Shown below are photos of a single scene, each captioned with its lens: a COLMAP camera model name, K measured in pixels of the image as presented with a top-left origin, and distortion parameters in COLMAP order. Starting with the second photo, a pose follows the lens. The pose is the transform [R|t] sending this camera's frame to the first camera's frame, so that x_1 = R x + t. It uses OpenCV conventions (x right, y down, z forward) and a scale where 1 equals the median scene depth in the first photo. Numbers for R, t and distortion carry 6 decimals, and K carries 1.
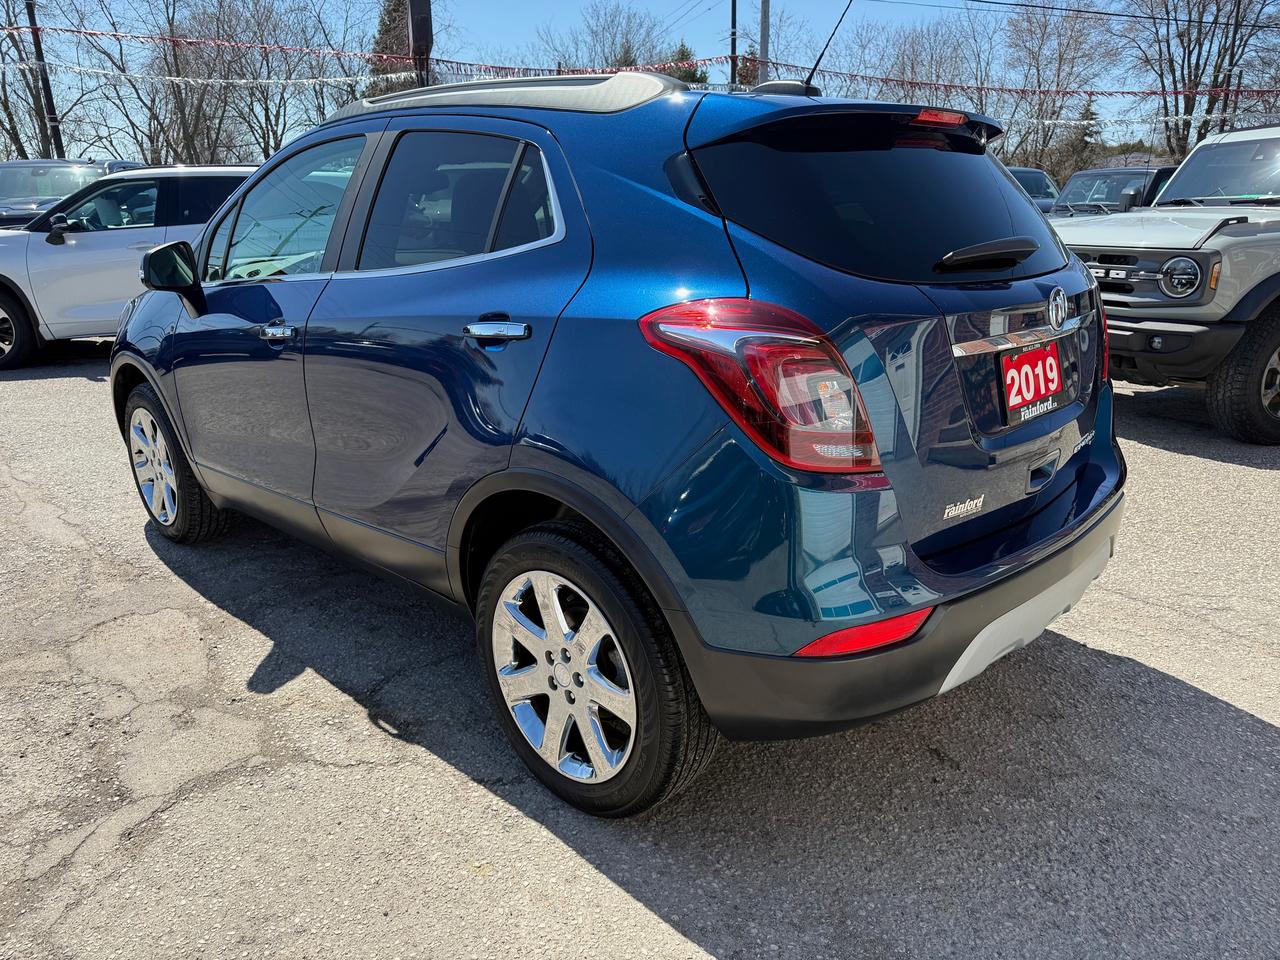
lens RADIAL K [[891.6, 0, 631.2], [0, 891.6, 488.8], [0, 0, 1]] dist [0.011909, -0.022877]
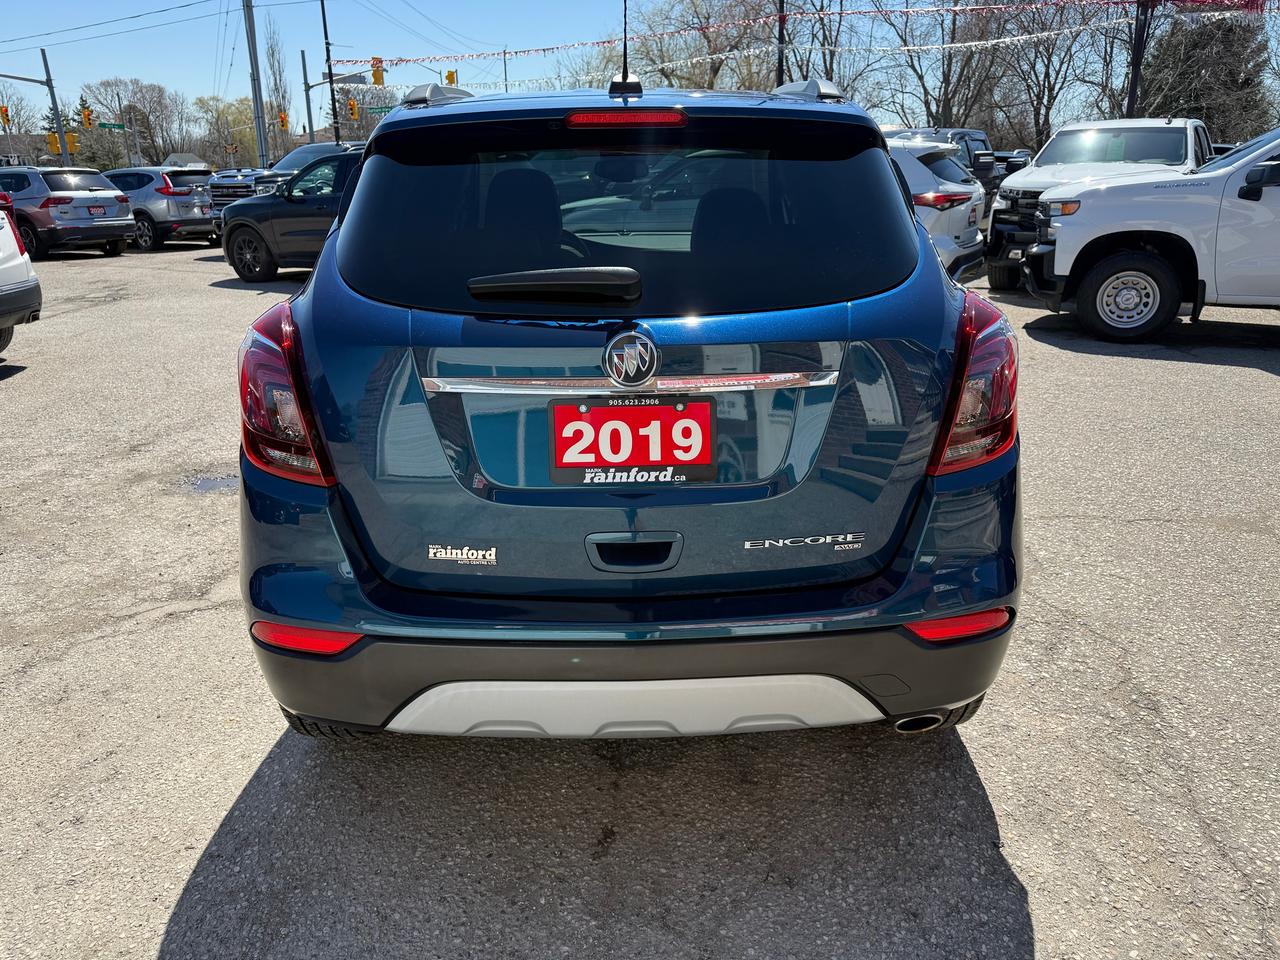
lens RADIAL K [[891.6, 0, 637.3], [0, 891.6, 485.4], [0, 0, 1]] dist [0.011909, -0.022877]
pose [[0.721714, 0.230746, -0.652598, 0.984751], [-0.206509, 0.971642, 0.115174, -0.174596], [0.660668, 0.051645, 0.748900, 0.377390]]
